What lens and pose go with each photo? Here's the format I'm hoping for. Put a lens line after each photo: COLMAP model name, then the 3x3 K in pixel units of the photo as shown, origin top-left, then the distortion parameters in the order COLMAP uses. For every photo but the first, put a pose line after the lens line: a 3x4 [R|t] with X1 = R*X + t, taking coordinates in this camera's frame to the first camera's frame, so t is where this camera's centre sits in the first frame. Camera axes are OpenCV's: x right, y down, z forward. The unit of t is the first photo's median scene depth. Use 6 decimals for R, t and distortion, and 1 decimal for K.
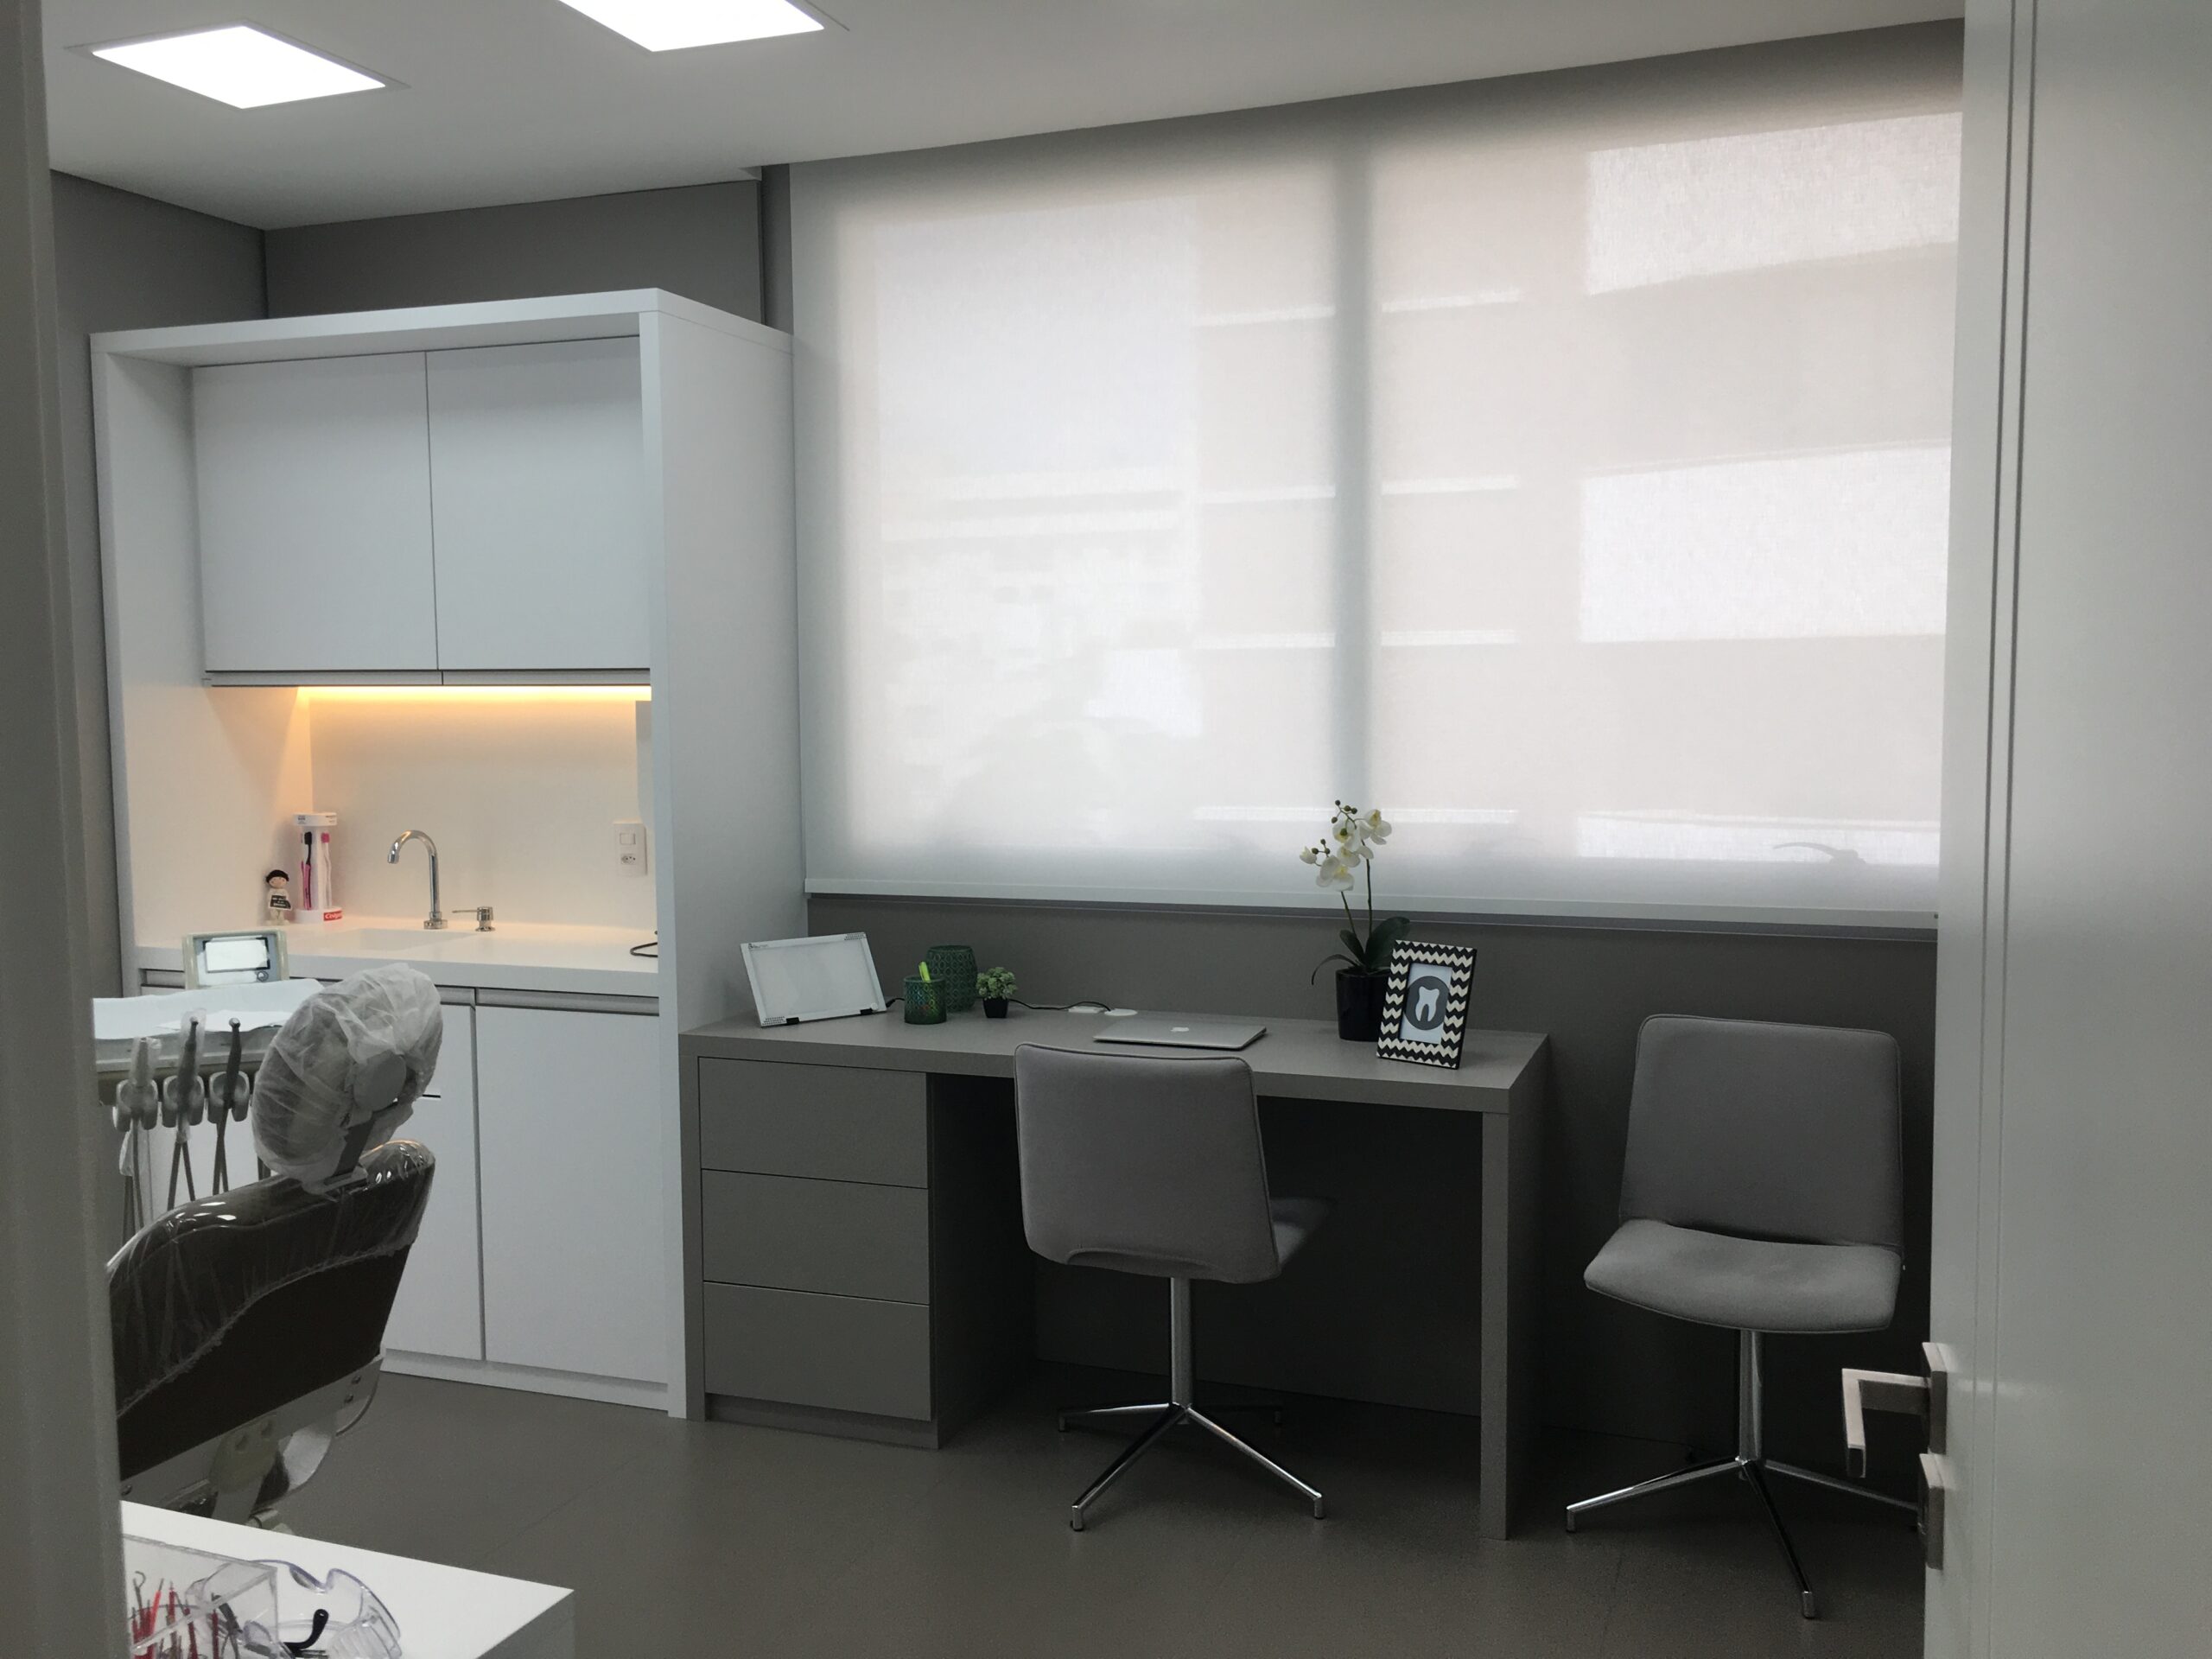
lens RADIAL K [[1880.9, 0, 1109.6], [0, 1880.9, 824.3], [0, 0, 1]] dist [0.063017, -0.068898]
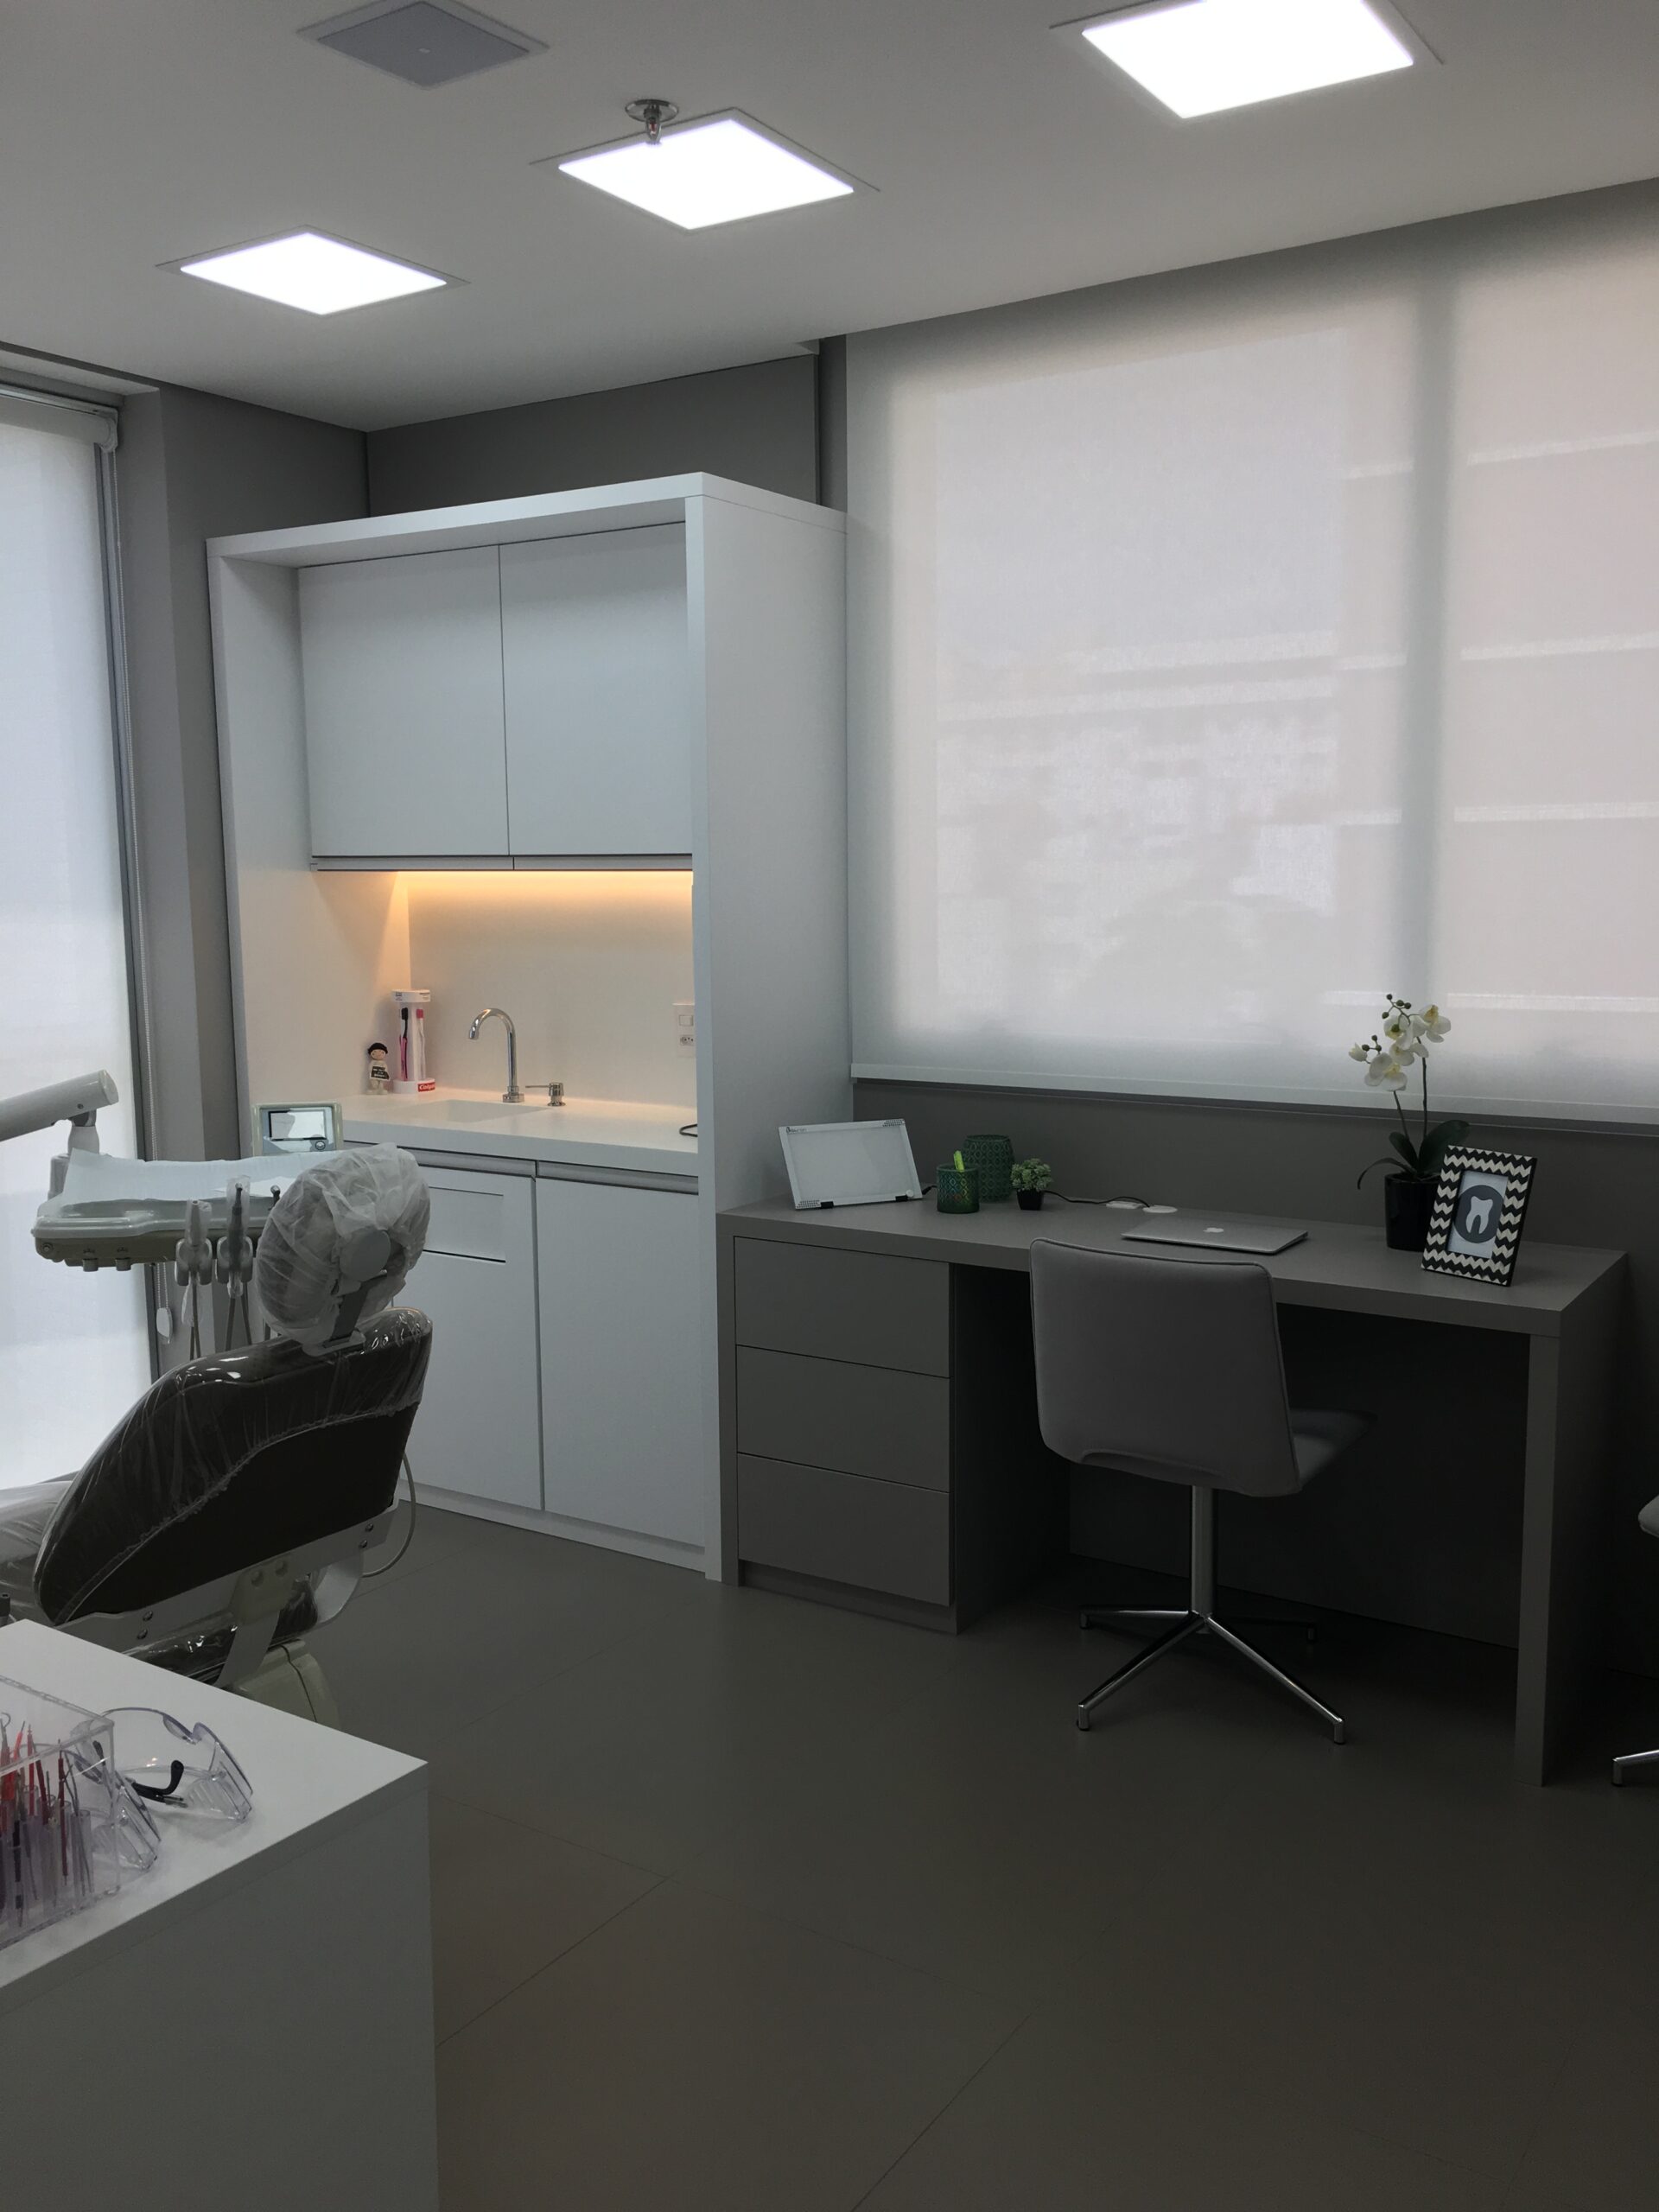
lens RADIAL K [[1880.9, 0, 837.7], [0, 1880.9, 1106.4], [0, 0, 1]] dist [0.063017, -0.068898]
pose [[0.975985, 0.027526, -0.216090, 0.054994], [-0.015550, 0.998257, 0.056931, -0.005933], [0.217281, -0.052204, 0.974712, 0.021974]]
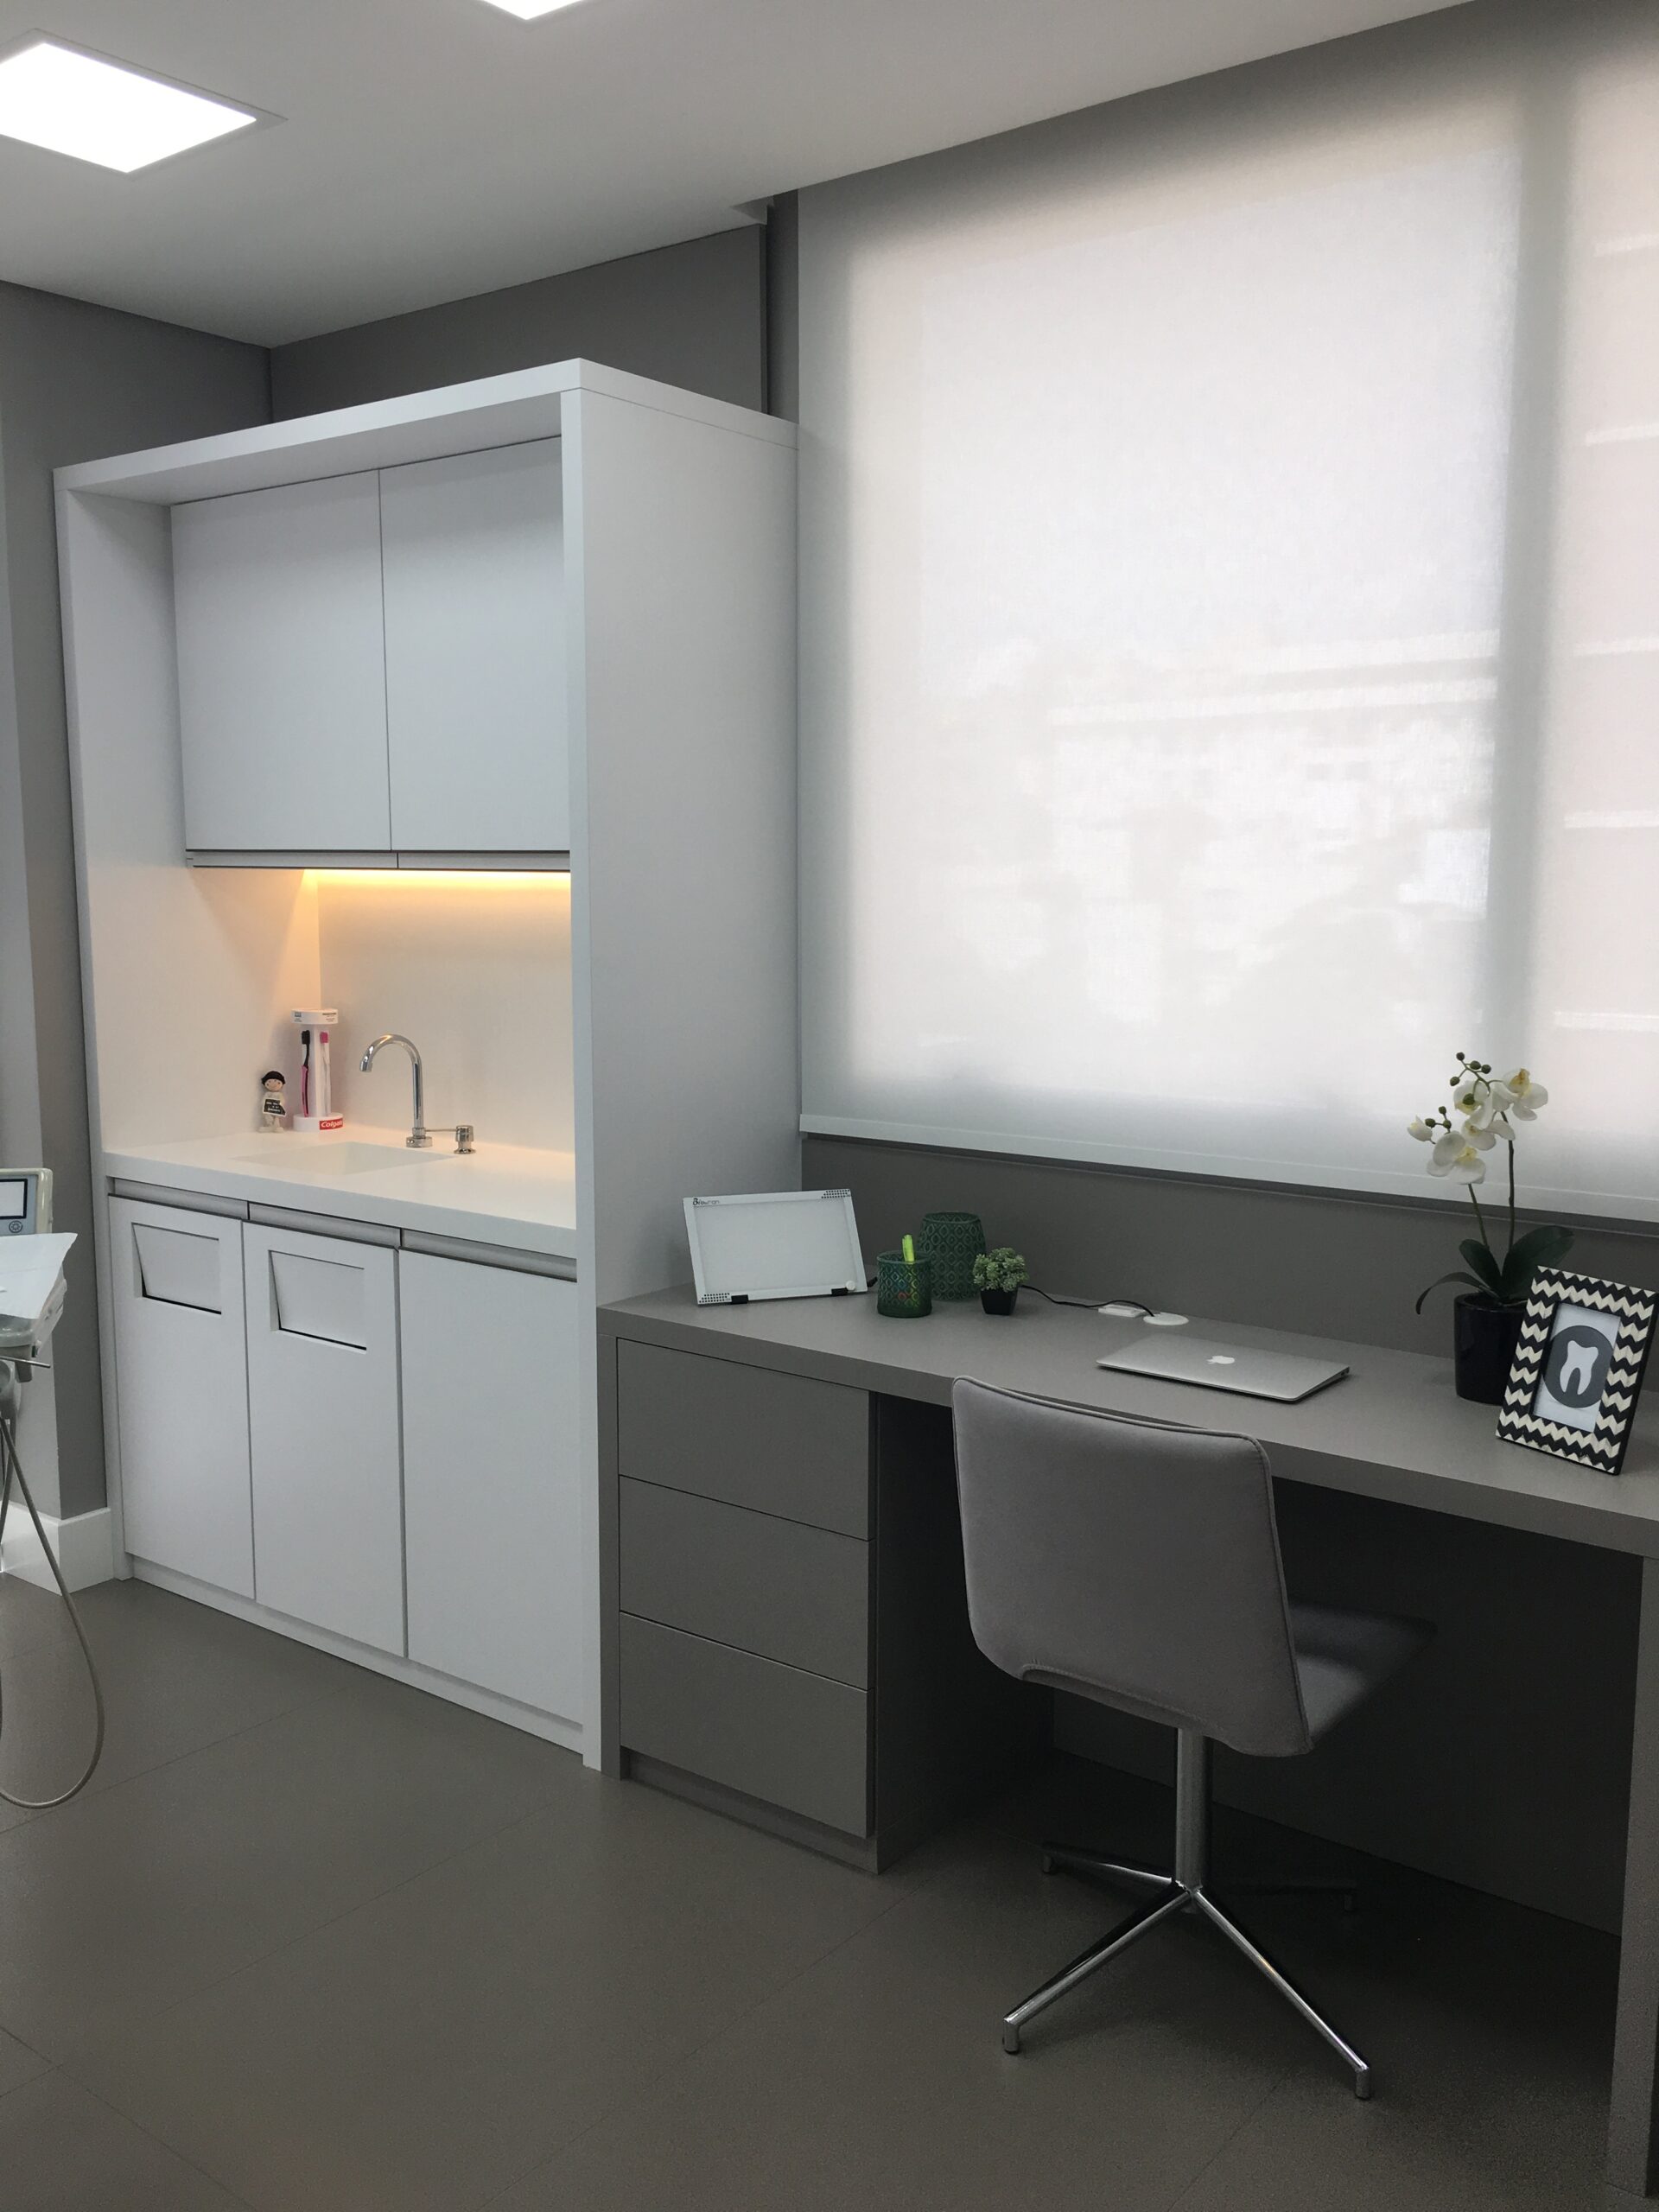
lens RADIAL K [[1880.9, 0, 834.6], [0, 1880.9, 1106.6], [0, 0, 1]] dist [0.063017, -0.068898]
pose [[0.953442, 0.047655, -0.297787, 0.104058], [-0.031786, 0.997816, 0.057910, -0.024158], [0.299897, -0.045748, 0.952874, 0.267522]]
